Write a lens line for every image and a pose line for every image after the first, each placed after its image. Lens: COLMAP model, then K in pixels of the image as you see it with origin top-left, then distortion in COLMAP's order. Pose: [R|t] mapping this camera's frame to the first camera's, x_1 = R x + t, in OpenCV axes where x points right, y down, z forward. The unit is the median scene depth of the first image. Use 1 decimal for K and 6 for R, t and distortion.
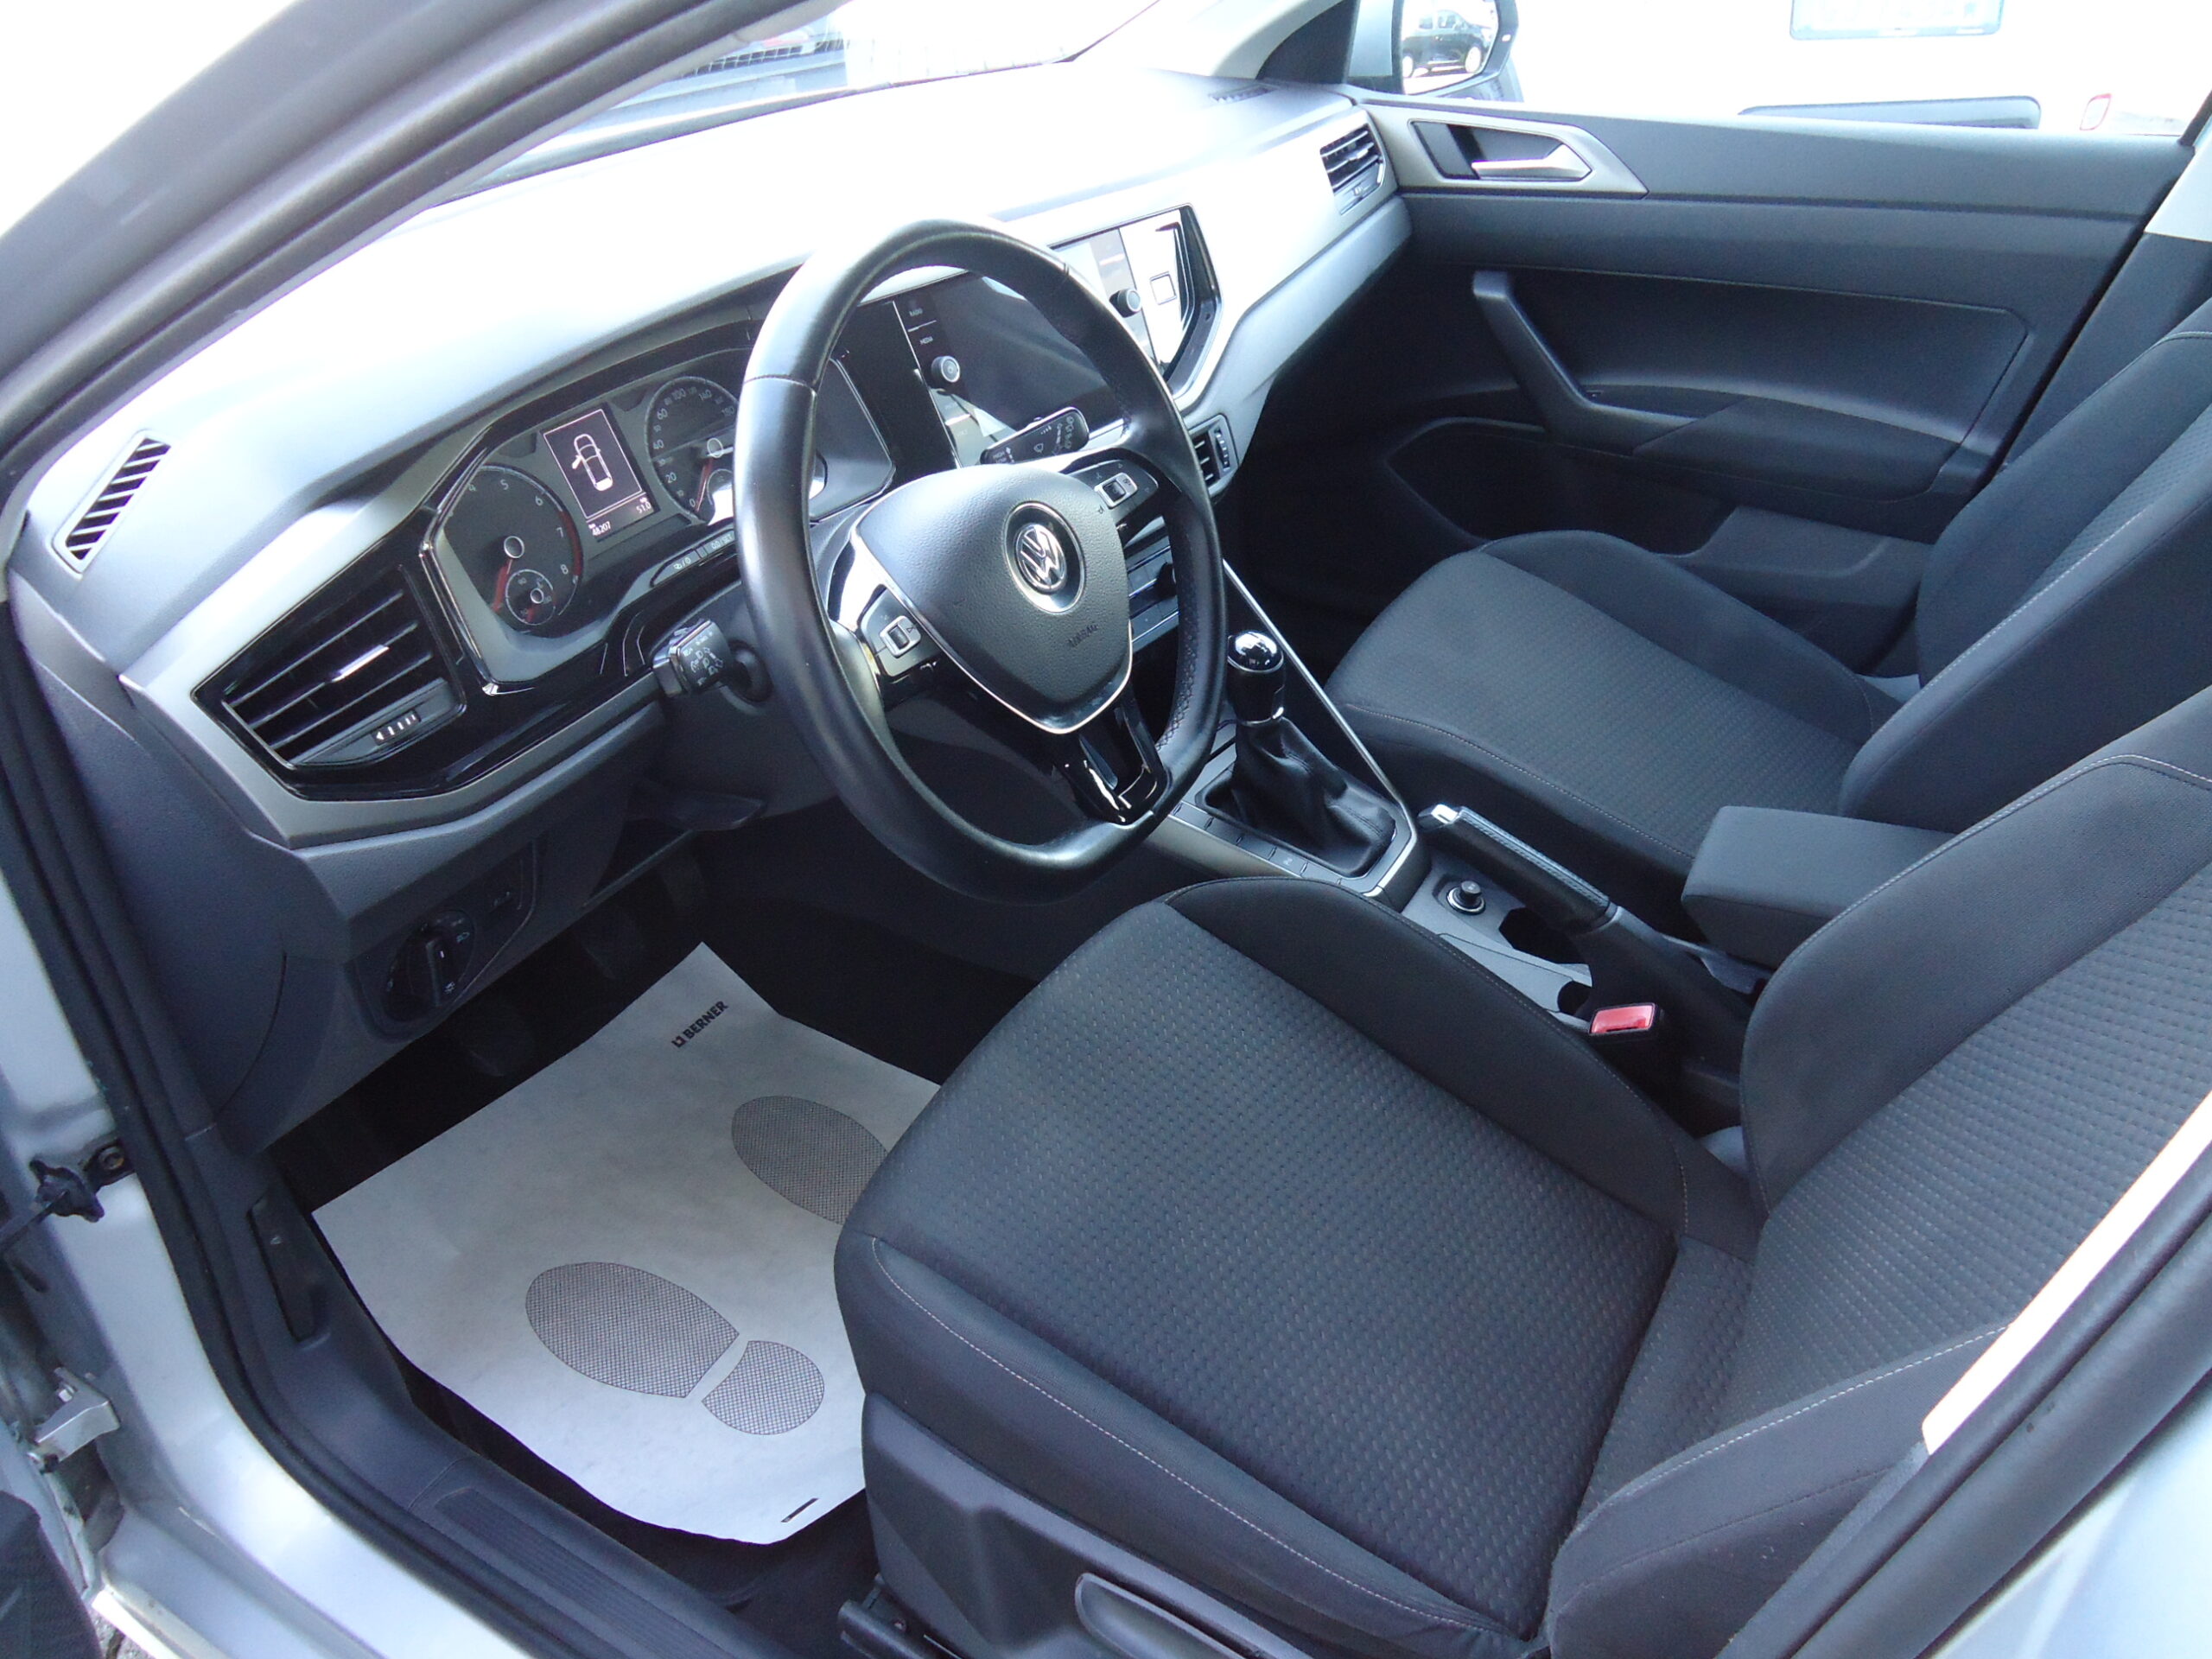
lens RADIAL K [[1601.0, 0, 1106.0], [0, 1601.0, 829.5], [0, 0, 1]] dist [-0.024504, 0.004682]
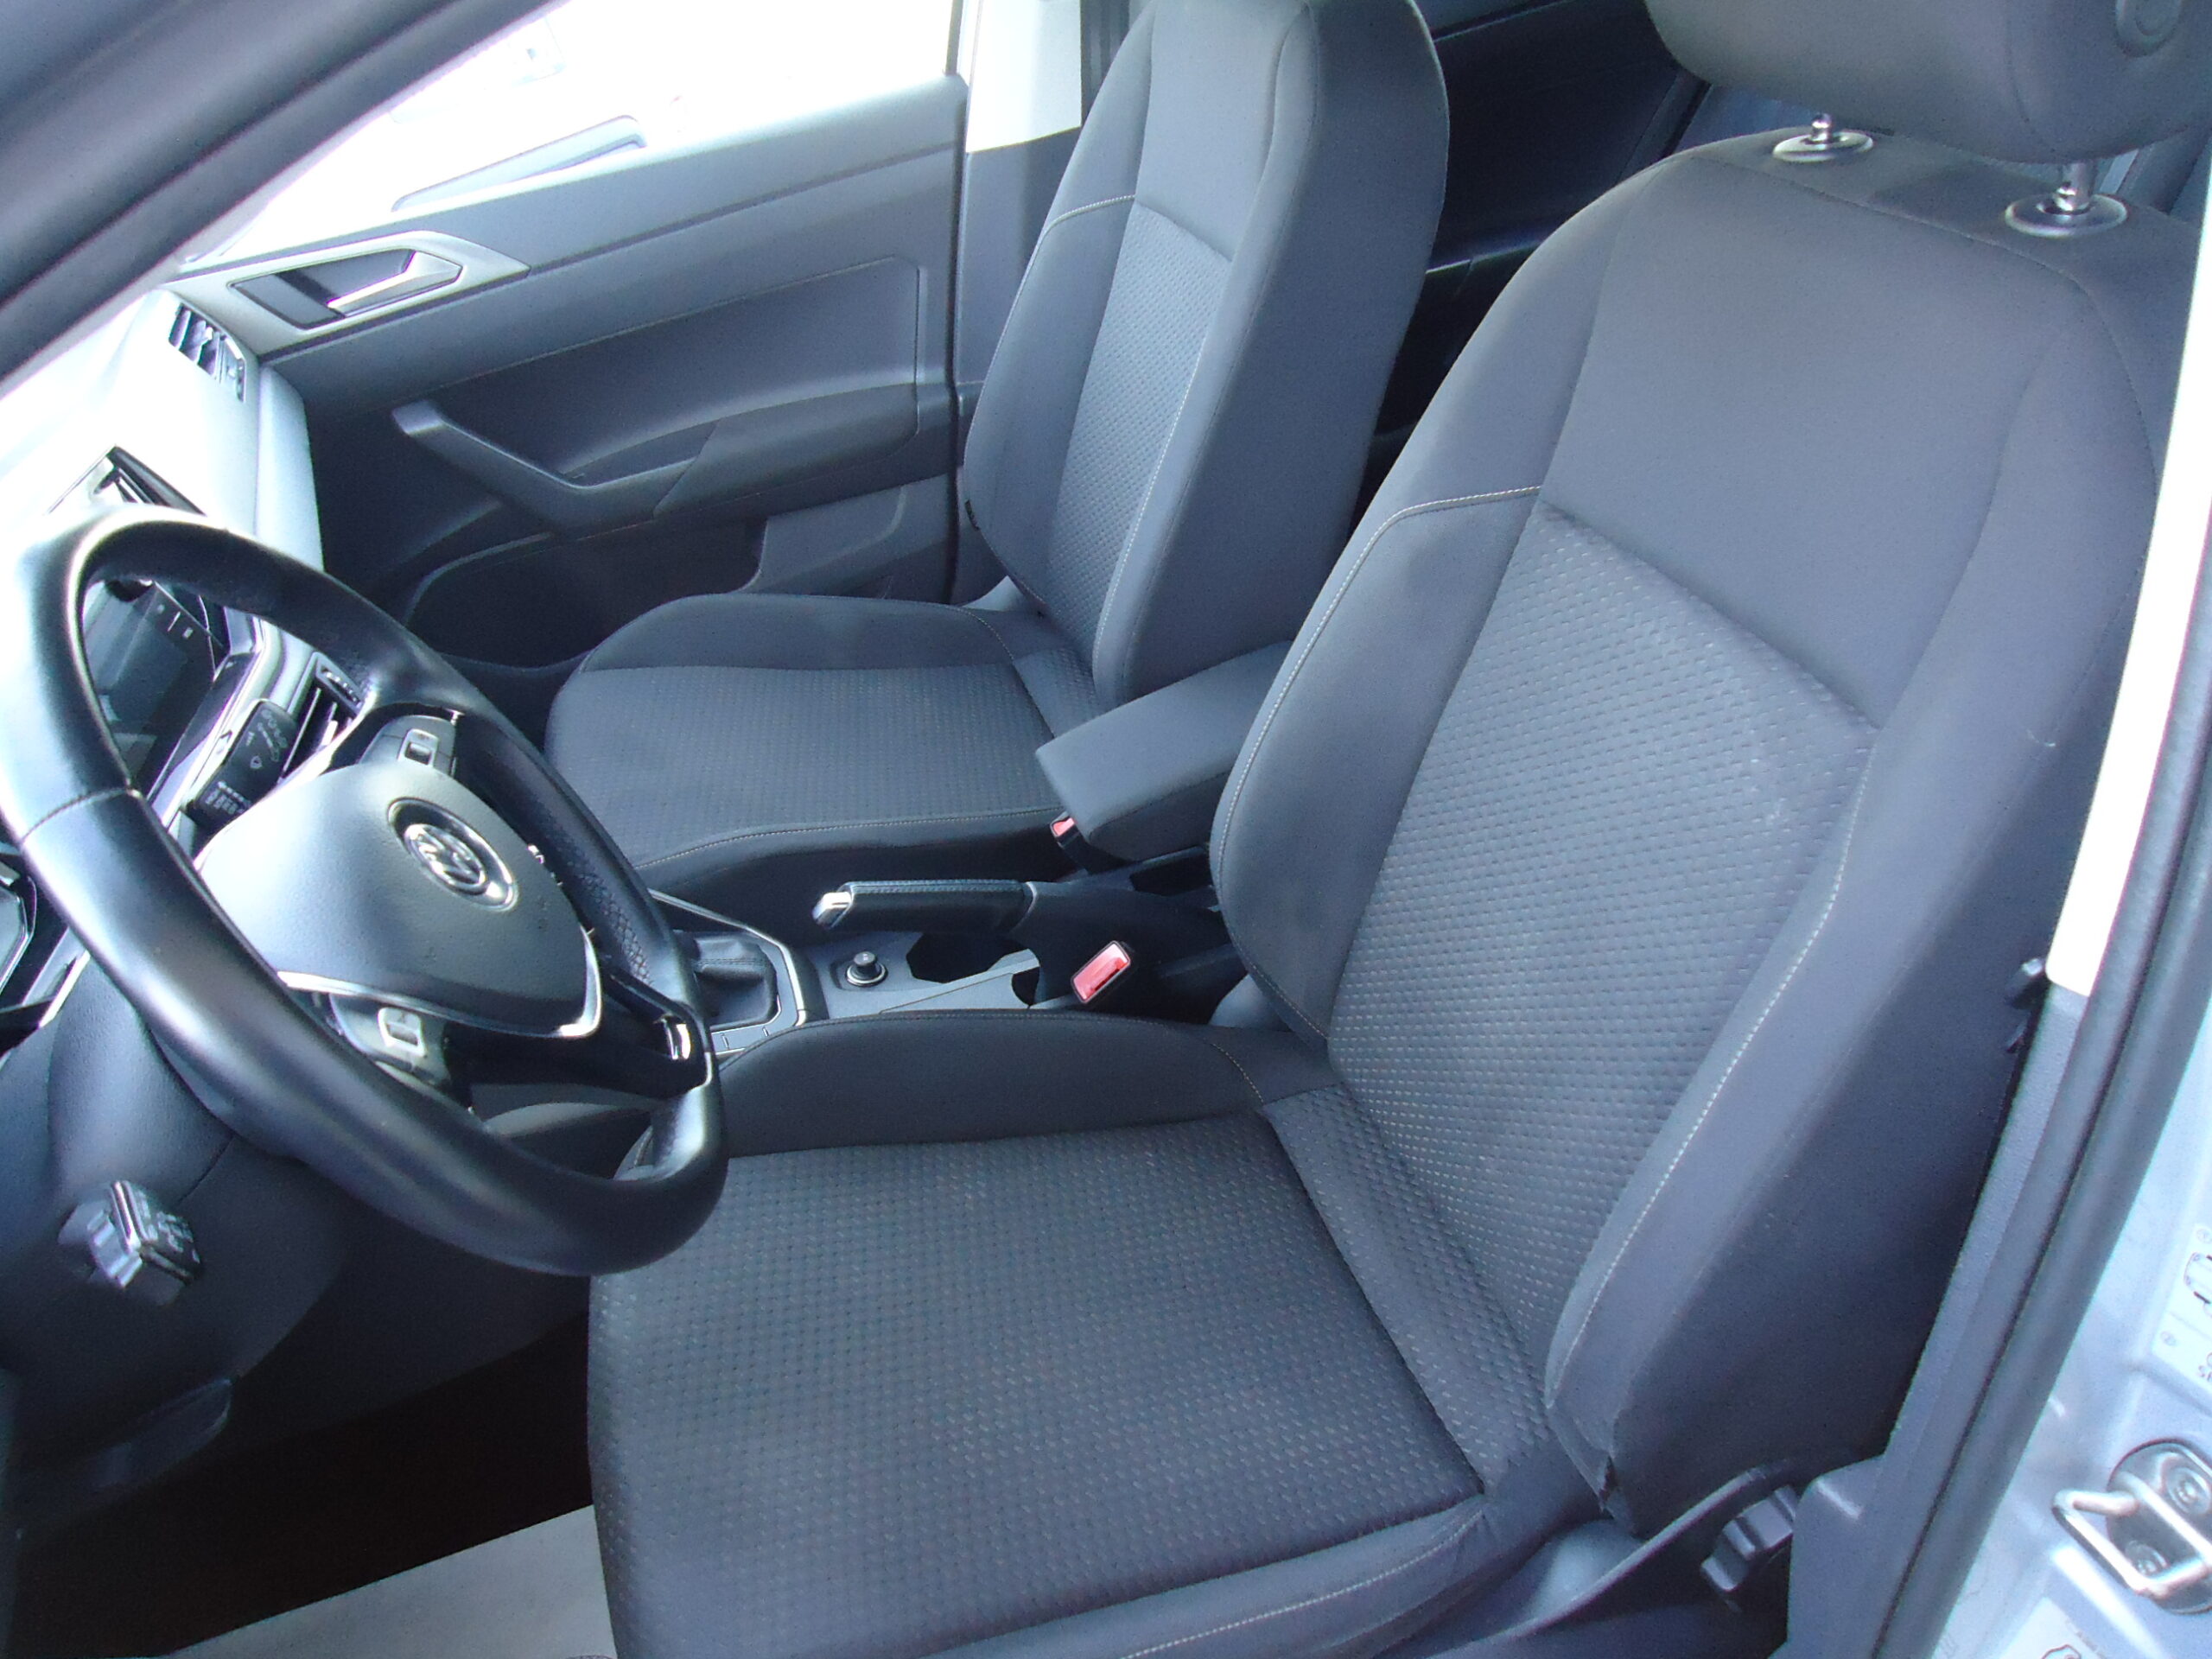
lens RADIAL K [[1601.0, 0, 1106.0], [0, 1601.0, 829.5], [0, 0, 1]] dist [-0.024504, 0.004682]
pose [[0.651391, -0.502472, 0.568518, -0.149034], [0.528885, 0.837949, 0.134621, -0.066192], [-0.544032, 0.212990, 0.811582, 0.113332]]
